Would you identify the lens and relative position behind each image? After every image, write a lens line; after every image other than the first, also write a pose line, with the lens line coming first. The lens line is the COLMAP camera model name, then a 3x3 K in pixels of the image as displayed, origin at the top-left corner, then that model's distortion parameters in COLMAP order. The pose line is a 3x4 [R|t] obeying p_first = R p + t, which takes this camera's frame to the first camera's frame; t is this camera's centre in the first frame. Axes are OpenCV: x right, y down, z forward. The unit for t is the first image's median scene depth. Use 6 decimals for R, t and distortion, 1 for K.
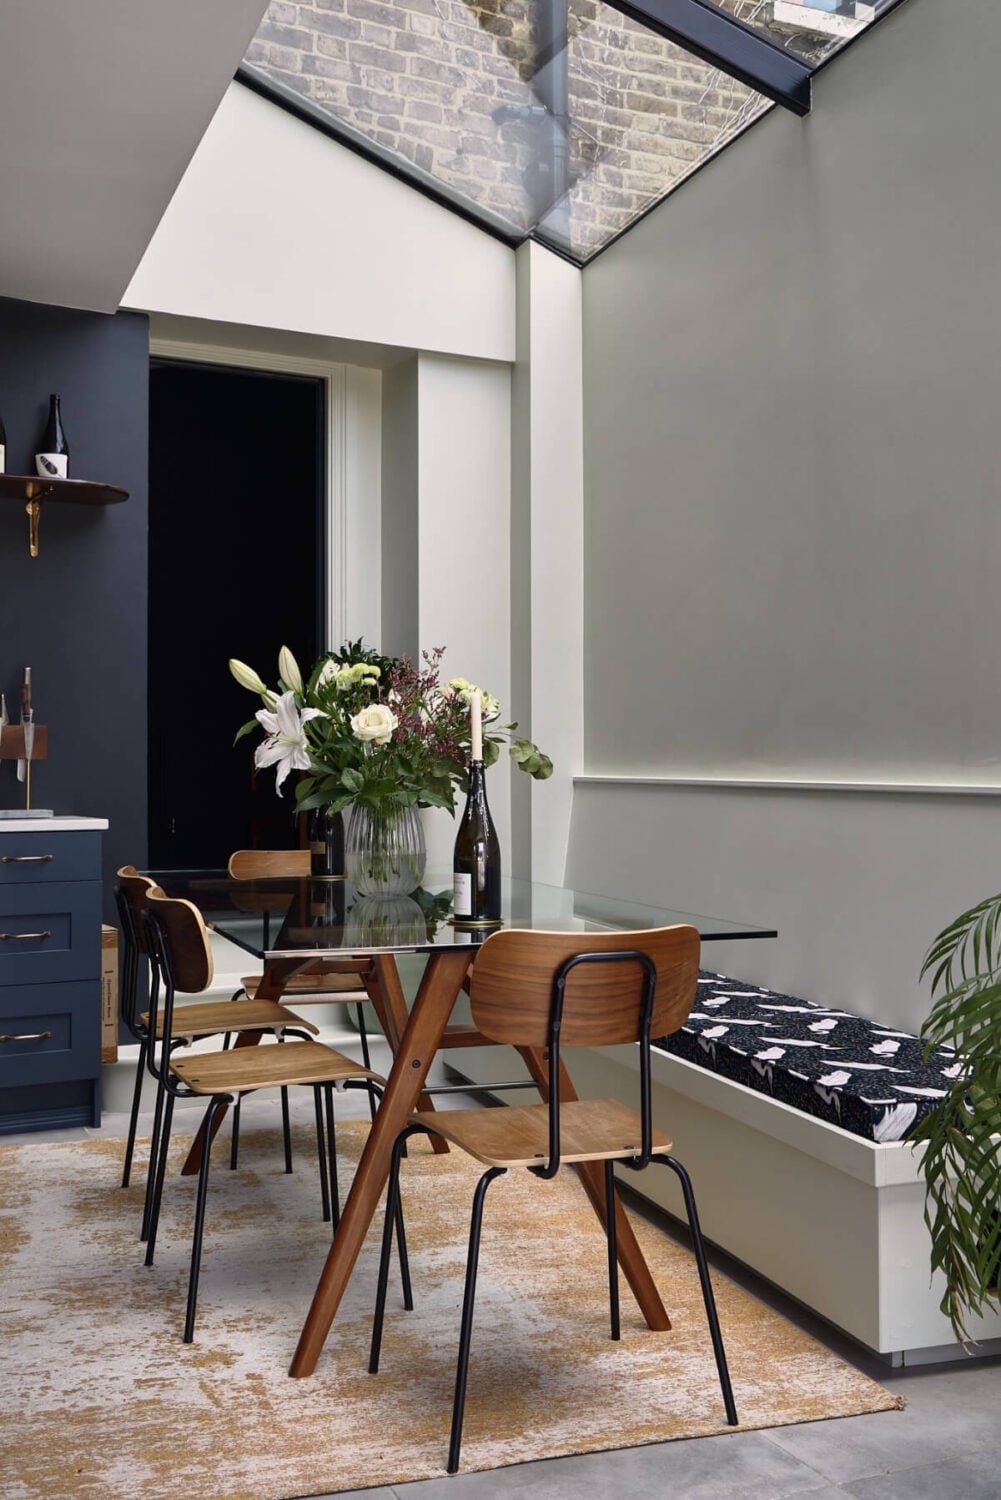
lens RADIAL K [[1265.8, 0, 500.5], [0, 1265.8, 750.0], [0, 0, 1]] dist [0.019325, -0.007905]
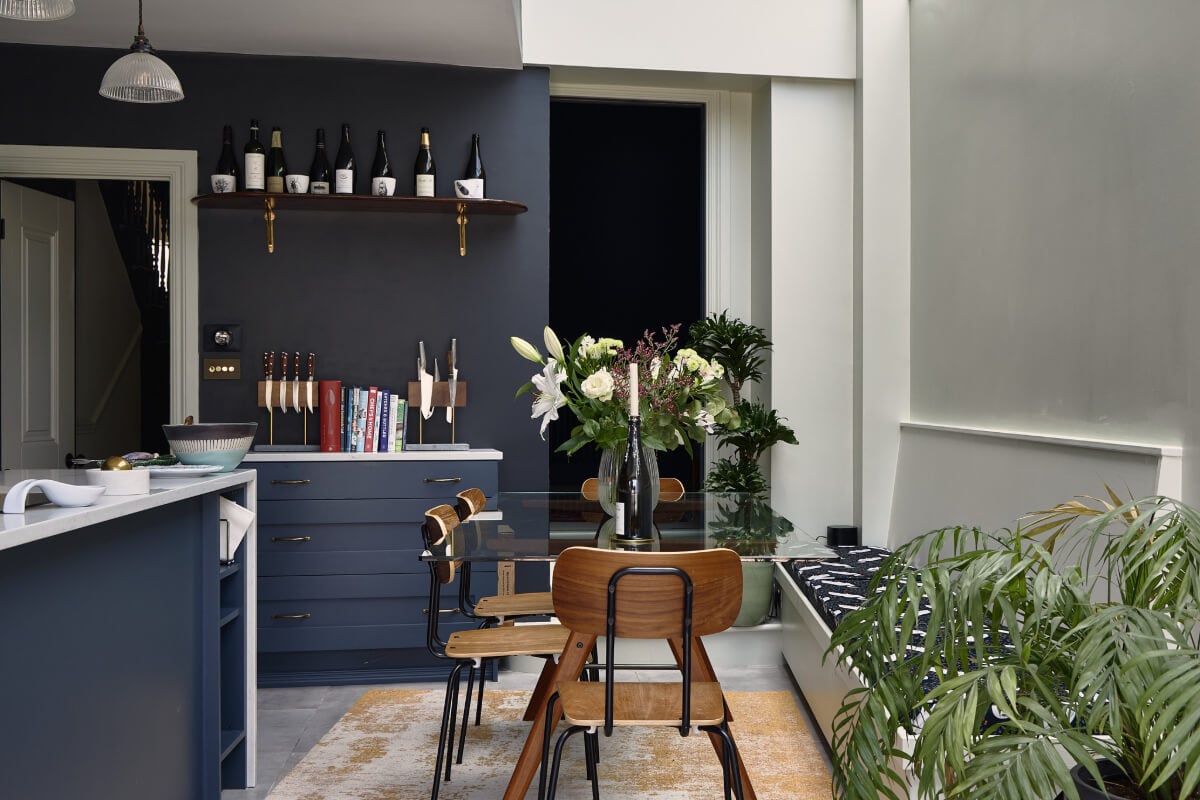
lens RADIAL K [[1012.6, 0, 600.9], [0, 1012.6, 412.1], [0, 0, 1]] dist [0.019325, -0.007905]
pose [[0.966604, 0.007486, -0.256166, 0.119649], [-0.004014, 0.999893, 0.014073, -0.005785], [0.256244, -0.012574, 0.966530, -0.007469]]
